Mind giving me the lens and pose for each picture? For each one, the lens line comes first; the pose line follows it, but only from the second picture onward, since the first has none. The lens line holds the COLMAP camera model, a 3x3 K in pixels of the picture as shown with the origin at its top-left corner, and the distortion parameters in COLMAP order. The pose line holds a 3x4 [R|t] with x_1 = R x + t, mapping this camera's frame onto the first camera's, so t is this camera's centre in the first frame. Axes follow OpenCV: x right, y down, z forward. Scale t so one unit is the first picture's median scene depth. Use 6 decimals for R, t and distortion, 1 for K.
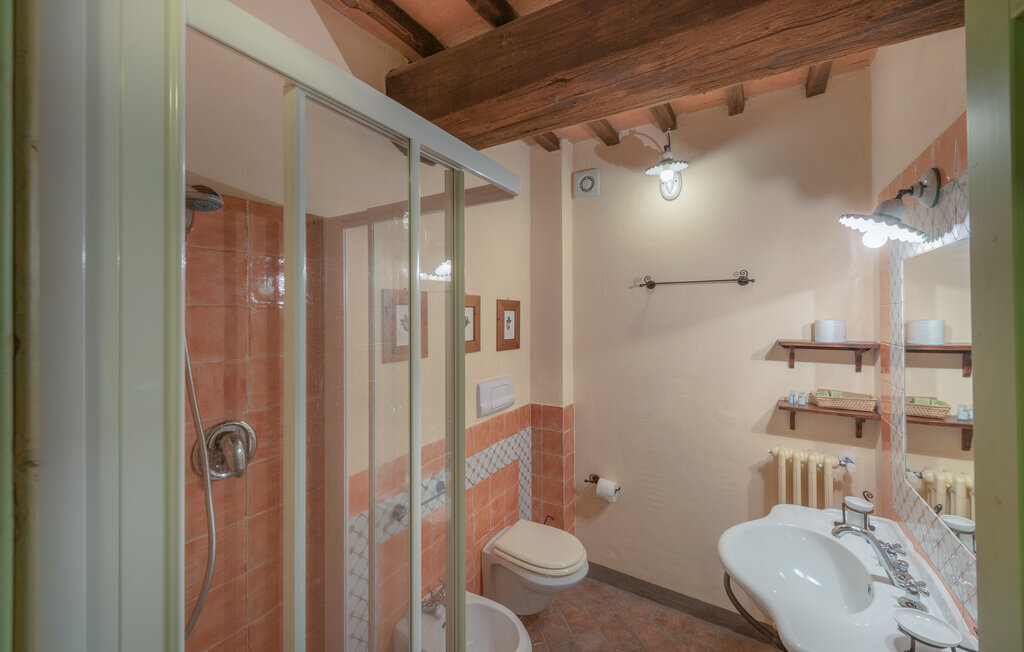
lens RADIAL K [[394.6, 0, 511.7], [0, 394.6, 312.5], [0, 0, 1]] dist [0.000730, -0.000246]
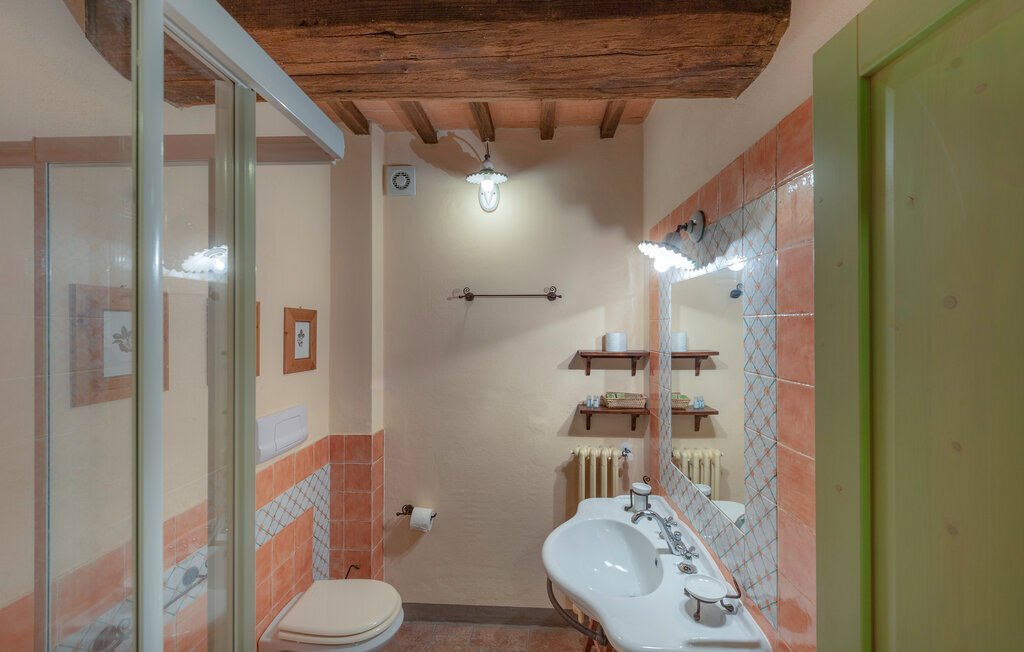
lens RADIAL K [[394.5, 0, 512.0], [0, 394.5, 326.0], [0, 0, 1]] dist [0.013824, -0.005935]
pose [[0.872476, 0.004619, 0.488636, -0.034631], [-0.005531, 0.999985, 0.000423, 0.000393], [-0.488626, -0.003072, 0.872488, 0.127985]]
